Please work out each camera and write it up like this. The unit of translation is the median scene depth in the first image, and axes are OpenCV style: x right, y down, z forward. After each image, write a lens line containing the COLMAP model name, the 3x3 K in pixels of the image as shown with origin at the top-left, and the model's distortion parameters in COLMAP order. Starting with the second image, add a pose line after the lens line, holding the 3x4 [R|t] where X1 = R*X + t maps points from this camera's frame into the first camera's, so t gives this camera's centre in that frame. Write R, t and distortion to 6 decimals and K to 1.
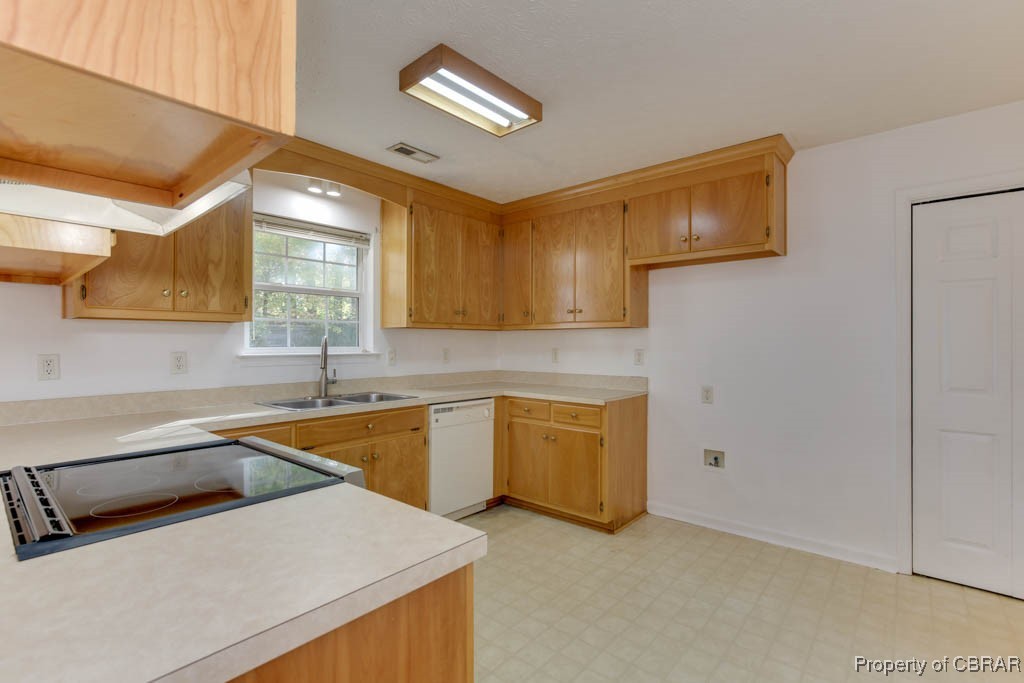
lens RADIAL K [[472.4, 0, 512.0], [0, 472.4, 341.5], [0, 0, 1]] dist [-0.015313, 0.010654]
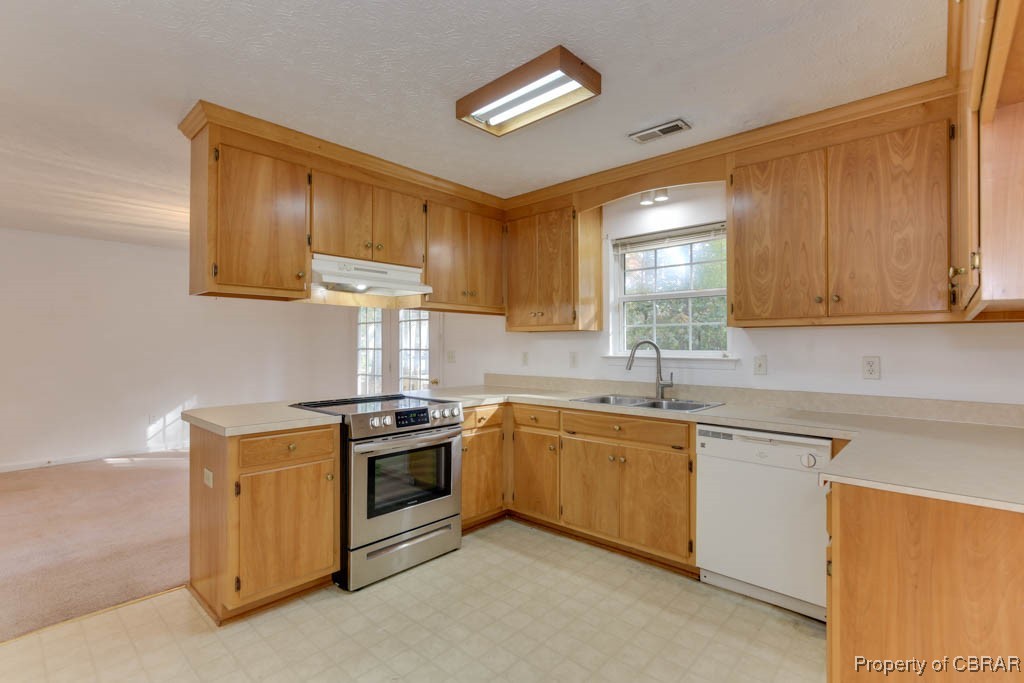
lens RADIAL K [[472.4, 0, 512.0], [0, 472.4, 341.5], [0, 0, 1]] dist [-0.015313, 0.010654]
pose [[-0.030940, -0.007284, -0.999495, 0.901875], [-0.000663, 0.999973, -0.007267, 0.000867], [0.999521, 0.000438, -0.030944, 0.998910]]
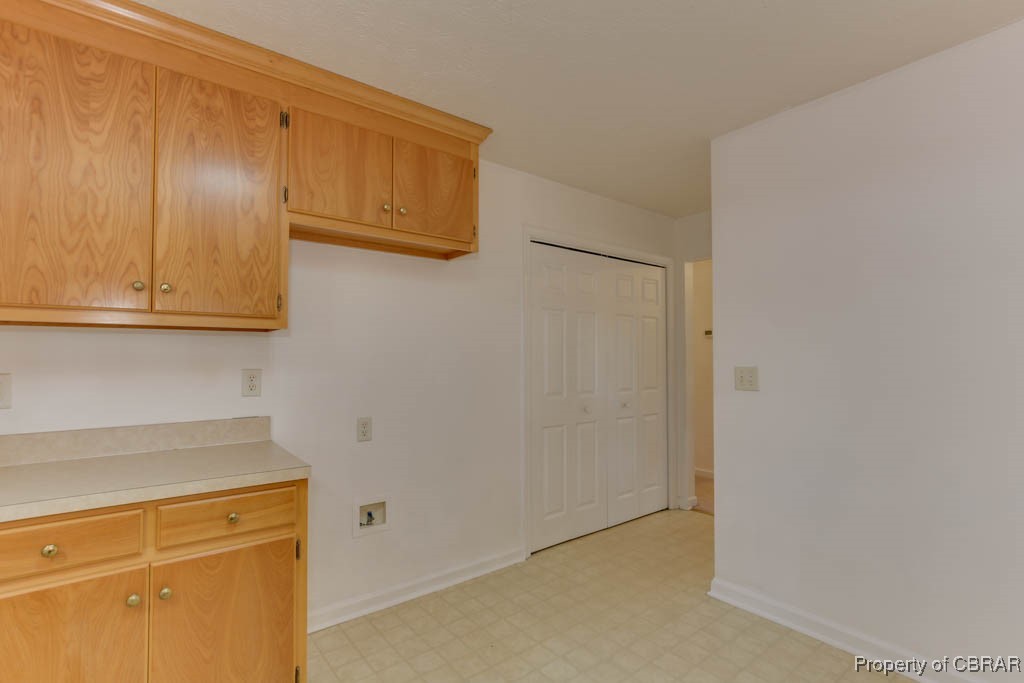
lens RADIAL K [[486.6, 0, 512.0], [0, 486.6, 341.5], [0, 0, 1]] dist [-0.026346, 0.011773]
pose [[0.183565, 0.027109, 0.982634, -0.242189], [-0.005084, 0.999632, -0.026628, -0.002300], [-0.982994, -0.000108, 0.183635, 0.559791]]
